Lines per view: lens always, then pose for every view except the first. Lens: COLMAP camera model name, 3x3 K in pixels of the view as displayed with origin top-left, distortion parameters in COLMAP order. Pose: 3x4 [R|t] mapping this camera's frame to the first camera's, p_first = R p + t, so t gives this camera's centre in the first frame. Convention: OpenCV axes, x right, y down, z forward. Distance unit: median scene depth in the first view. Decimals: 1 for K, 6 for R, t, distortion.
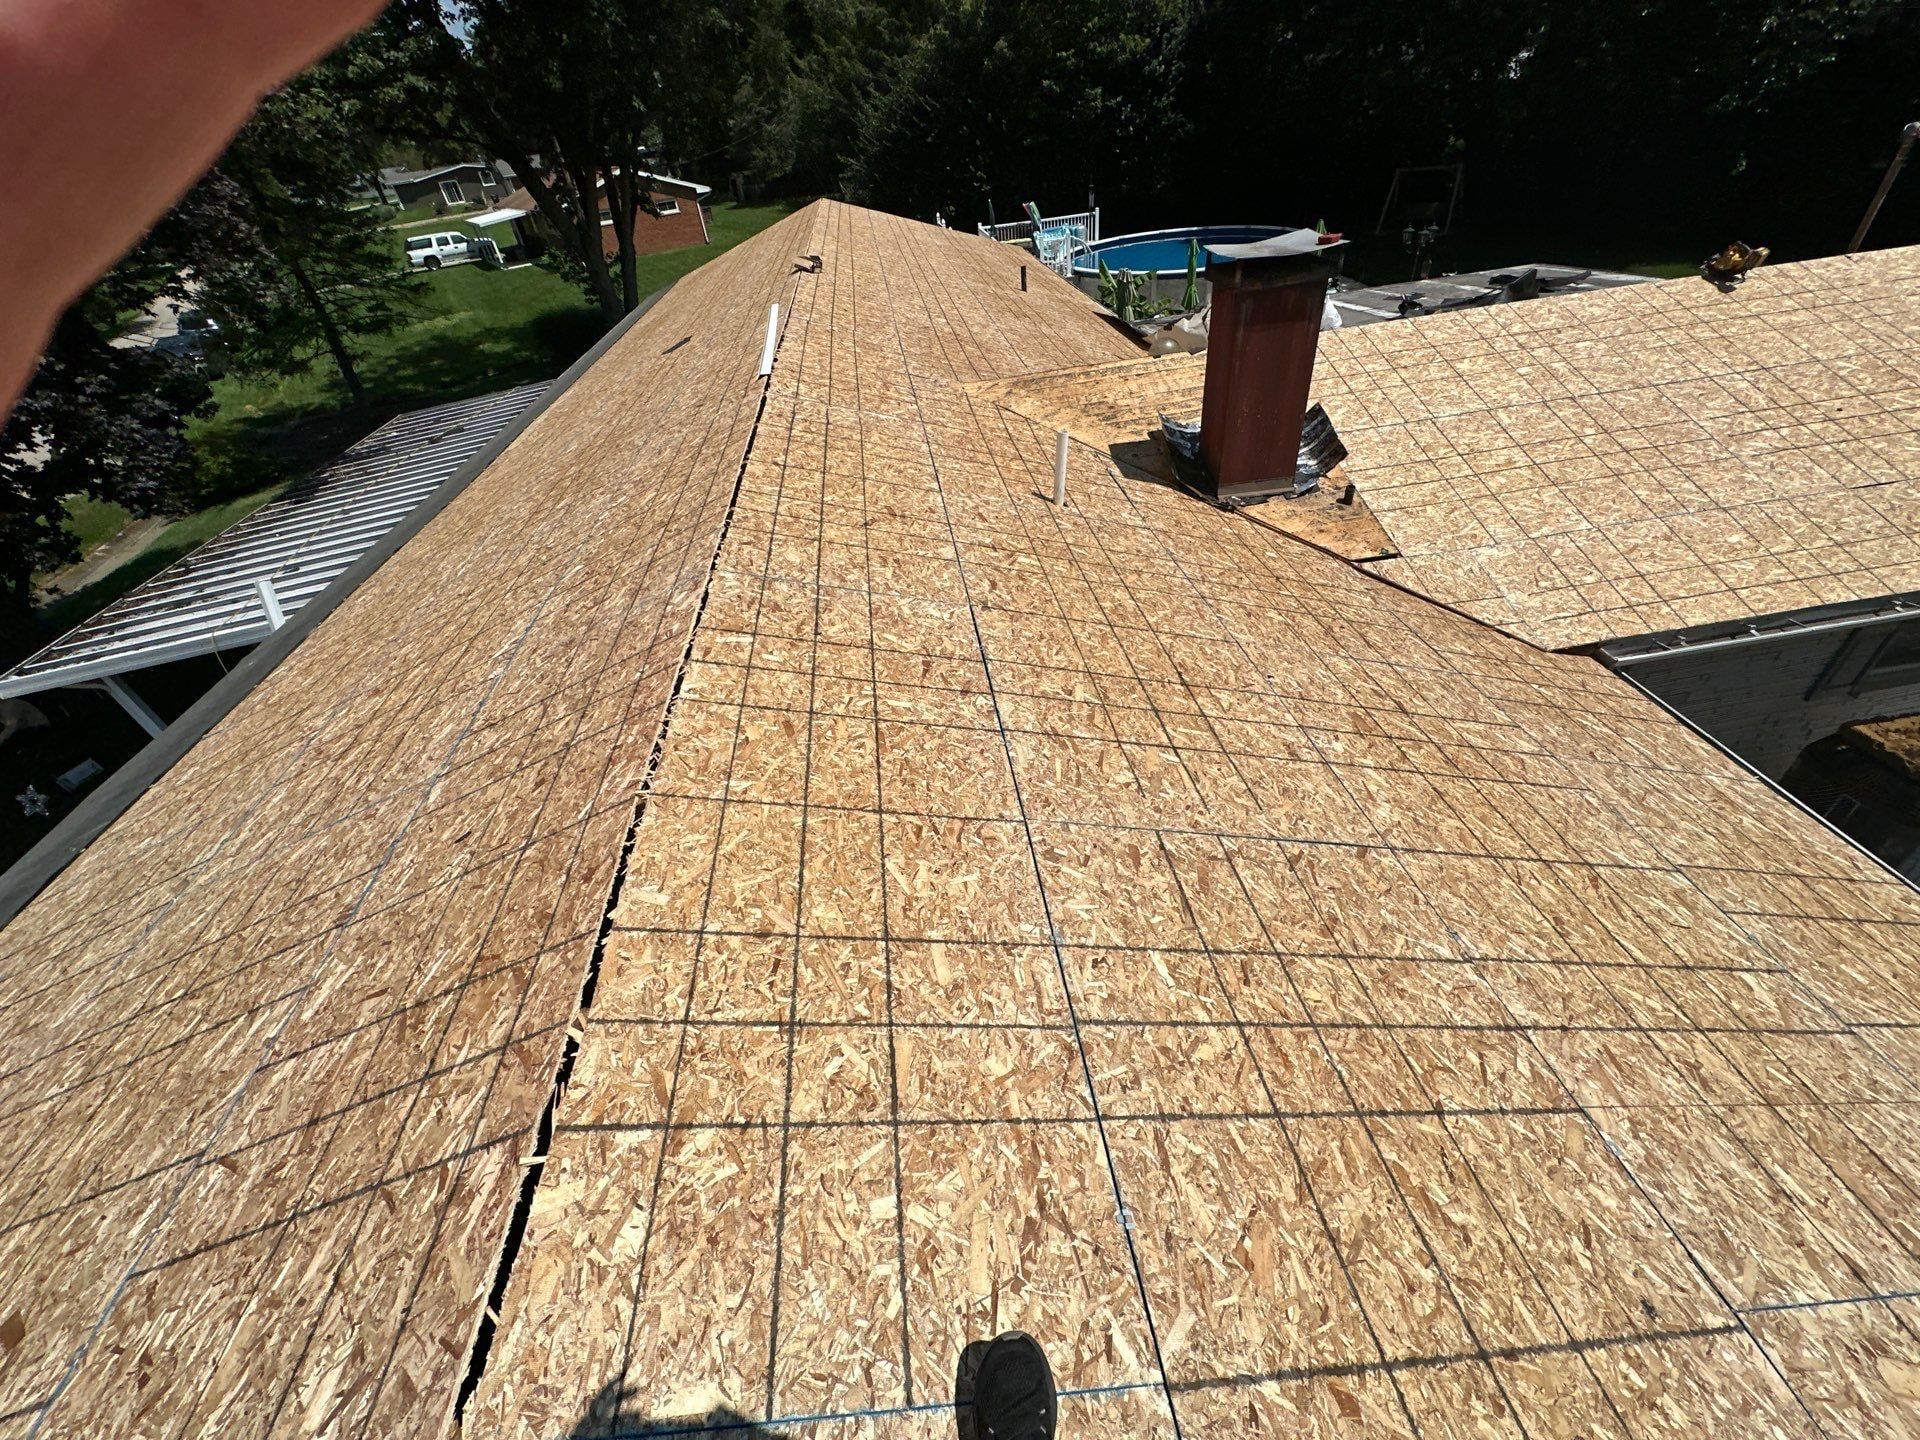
lens RADIAL K [[757.1, 0, 962.4], [0, 757.1, 716.2], [0, 0, 1]] dist [-0.003253, 0.000511]
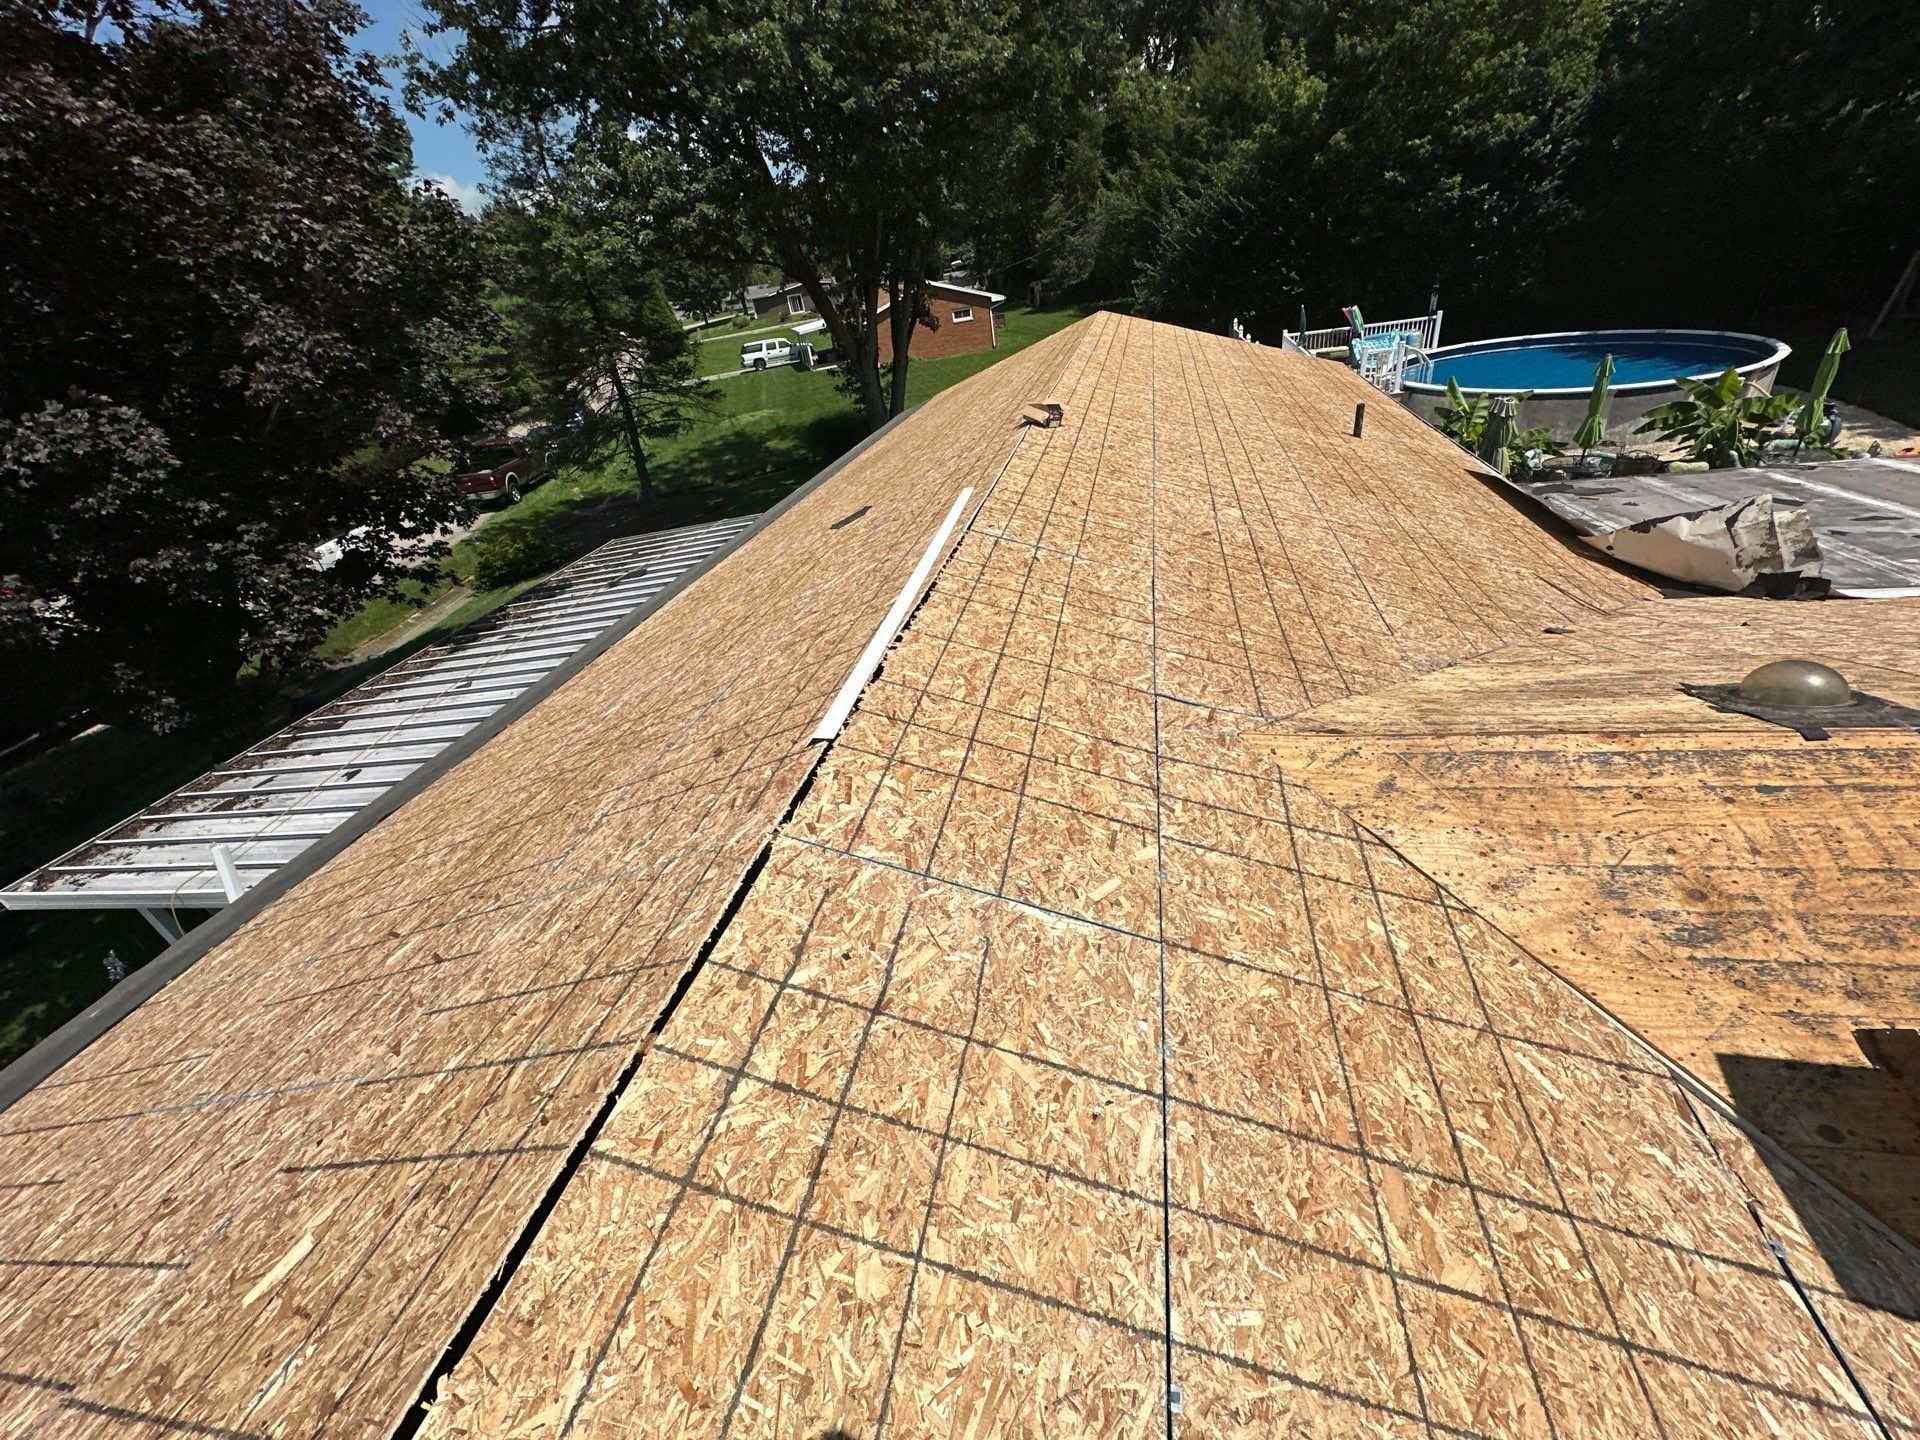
lens RADIAL K [[764.9, 0, 965.2], [0, 764.9, 715.7], [0, 0, 1]] dist [-0.003661, 0.000339]
pose [[0.946828, 0.134844, -0.292118, -0.009778], [-0.164042, 0.983383, -0.077765, -0.090646], [0.276778, 0.121550, 0.953215, 0.119751]]
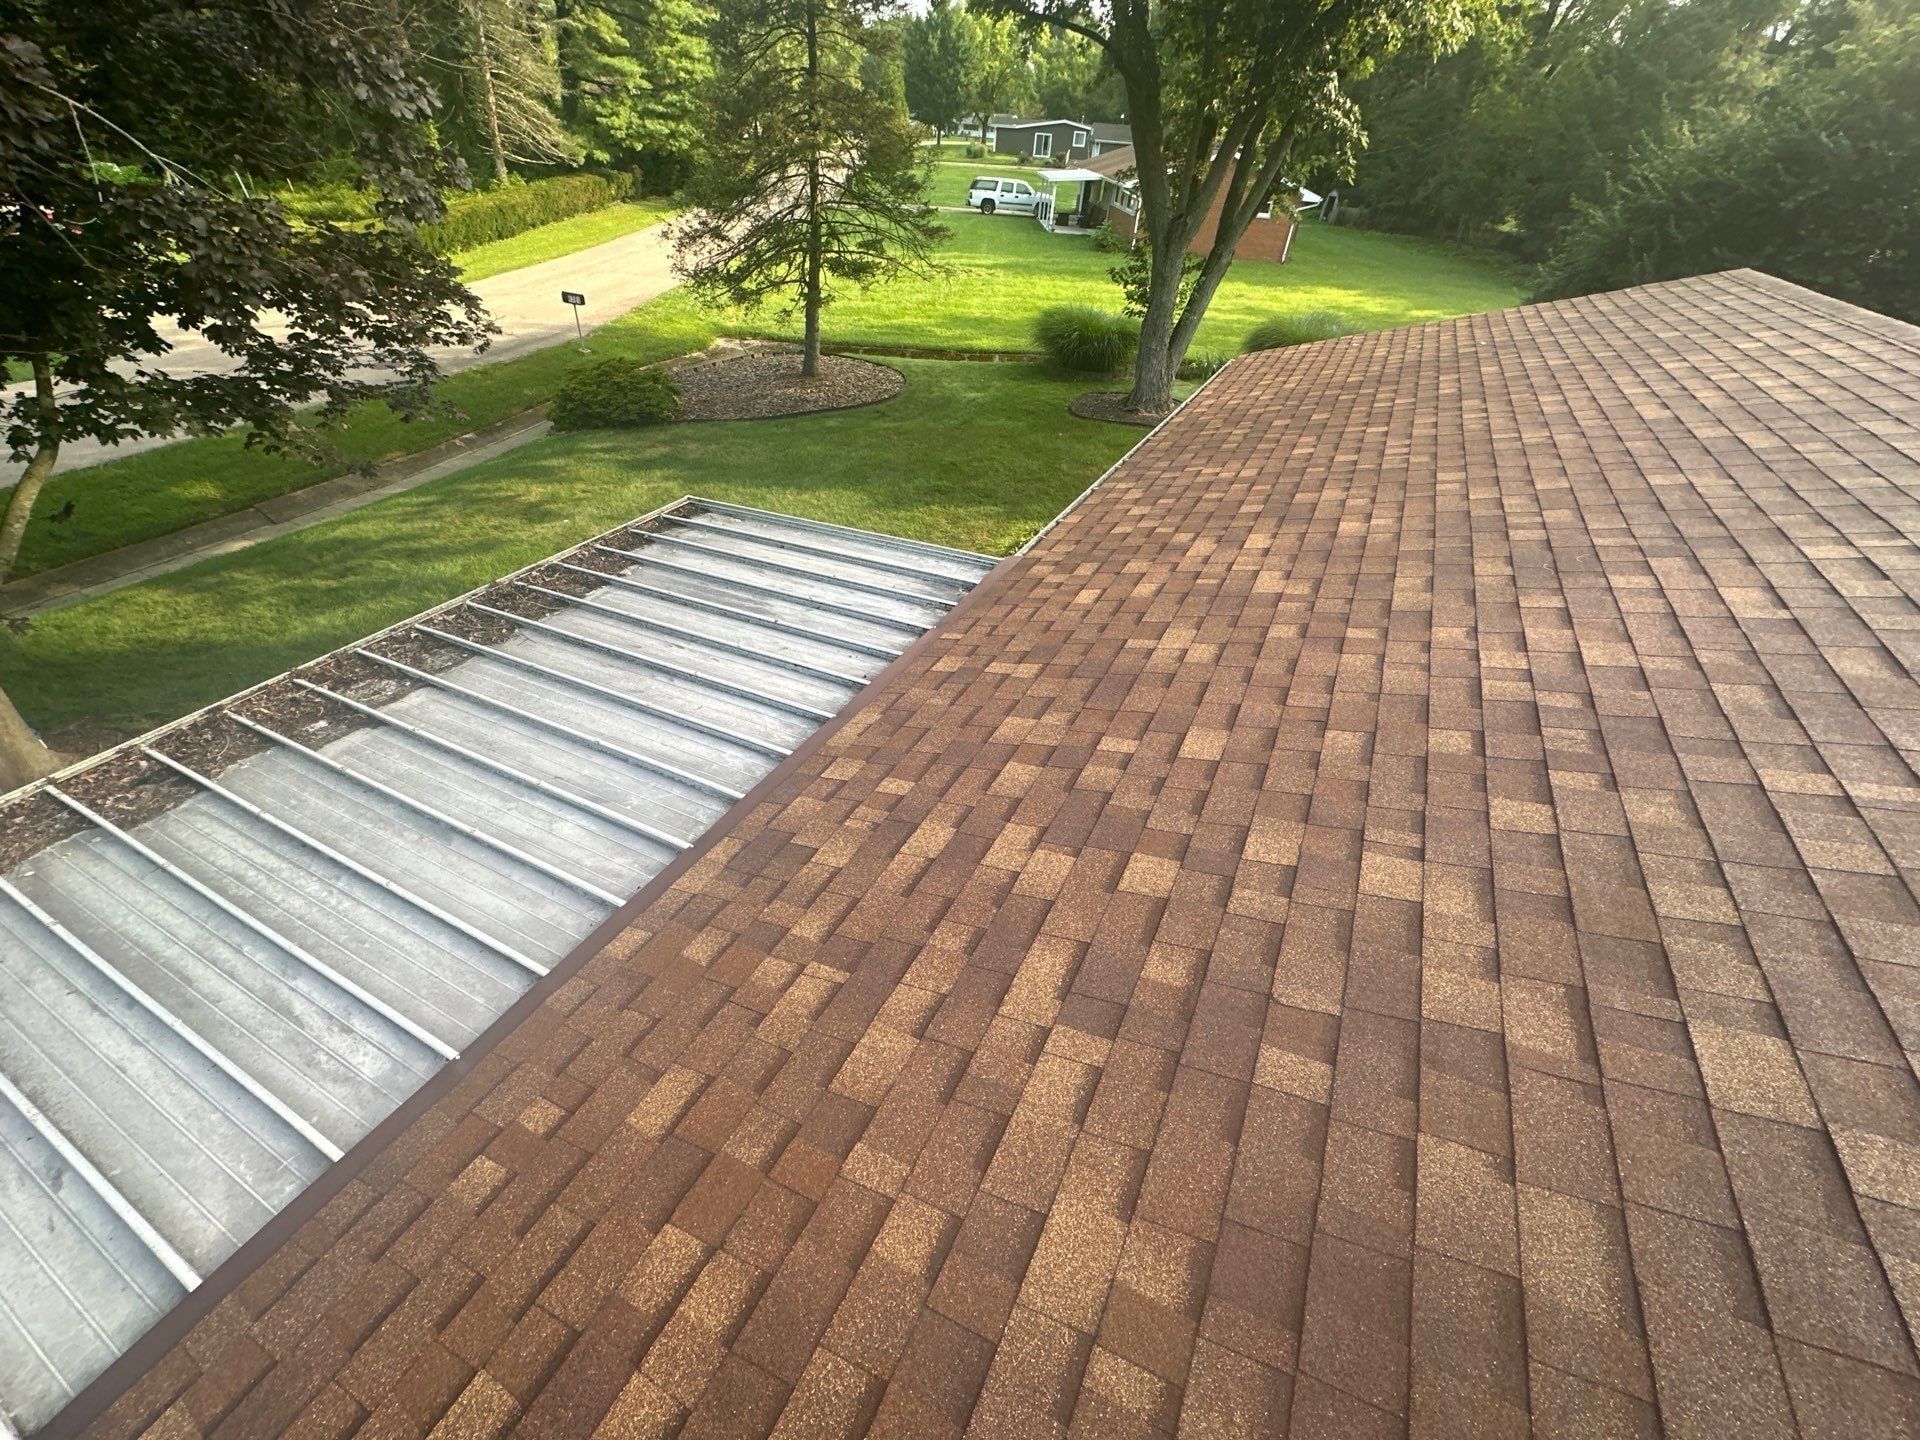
lens RADIAL K [[757.1, 0, 962.4], [0, 757.1, 716.2], [0, 0, 1]] dist [-0.003253, 0.000511]
pose [[0.814855, 0.463143, -0.348583, -0.206297], [-0.465187, 0.881269, 0.083462, -0.206727], [0.345850, 0.094147, 0.933554, 0.334554]]
